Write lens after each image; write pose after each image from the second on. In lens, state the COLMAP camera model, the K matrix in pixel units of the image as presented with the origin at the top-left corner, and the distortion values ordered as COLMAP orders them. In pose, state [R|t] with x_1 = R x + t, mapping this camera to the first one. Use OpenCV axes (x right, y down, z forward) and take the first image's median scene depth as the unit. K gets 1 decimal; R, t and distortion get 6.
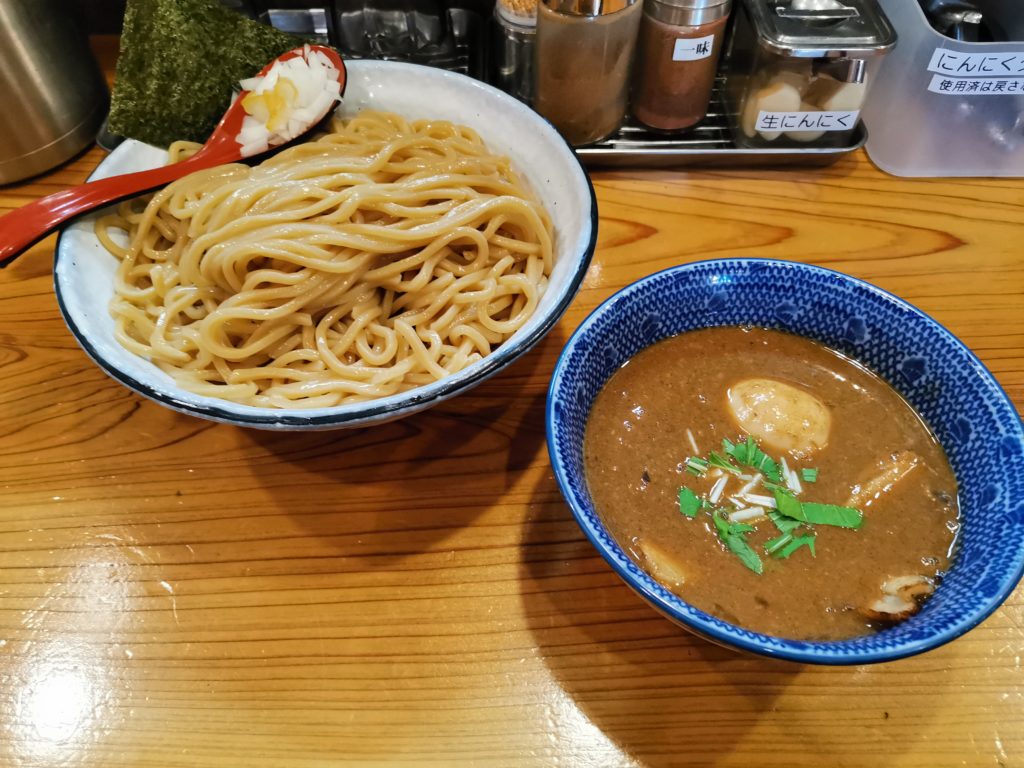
lens RADIAL K [[766.9, 0, 503.6], [0, 766.9, 393.3], [0, 0, 1]] dist [0.045655, -0.102281]
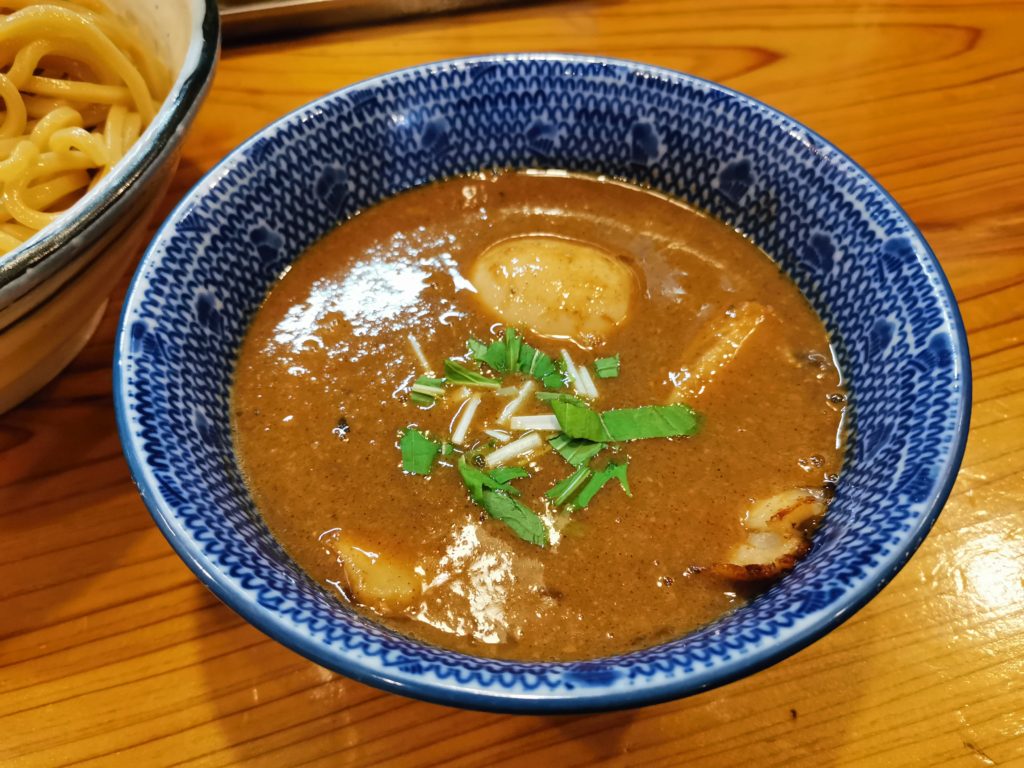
lens RADIAL K [[766.9, 0, 517.1], [0, 766.9, 398.7], [0, 0, 1]] dist [0.045655, -0.102281]
pose [[0.968318, -0.199667, 0.149979, 0.219147], [0.196229, 0.979839, 0.037537, 0.089219], [-0.154450, -0.006917, 0.987976, 0.383982]]
